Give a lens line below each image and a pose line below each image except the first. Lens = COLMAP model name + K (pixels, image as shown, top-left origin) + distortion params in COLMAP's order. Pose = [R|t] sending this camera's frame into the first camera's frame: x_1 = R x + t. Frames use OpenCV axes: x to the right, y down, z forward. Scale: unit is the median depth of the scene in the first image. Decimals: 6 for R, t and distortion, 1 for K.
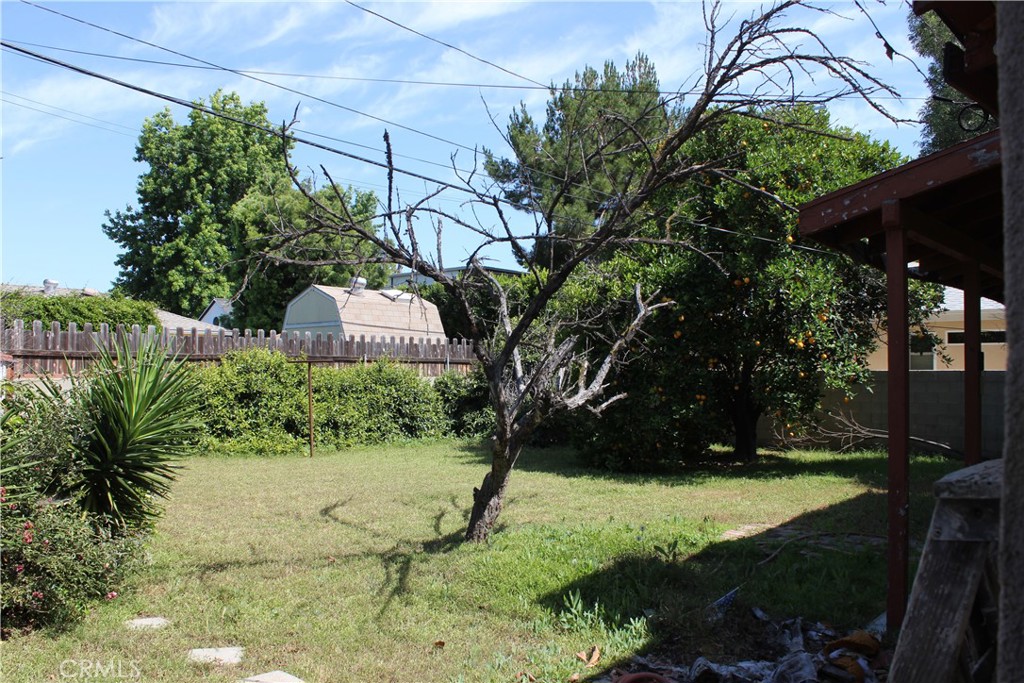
lens RADIAL K [[857.3, 0, 505.1], [0, 857.3, 357.6], [0, 0, 1]] dist [-0.167555, 0.148910]
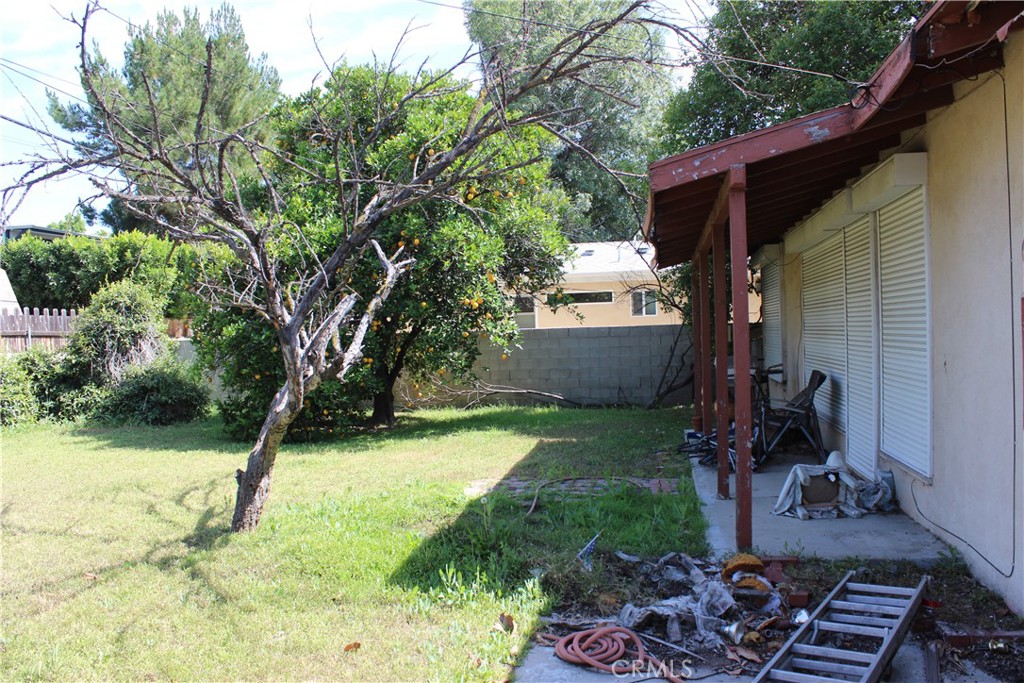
lens RADIAL K [[857.3, 0, 505.1], [0, 857.3, 357.6], [0, 0, 1]] dist [-0.167555, 0.148910]
pose [[0.856108, -0.043115, 0.514995, -0.118332], [0.023816, 0.998747, 0.044024, 0.003158], [-0.516248, -0.025425, 0.856062, 0.060154]]
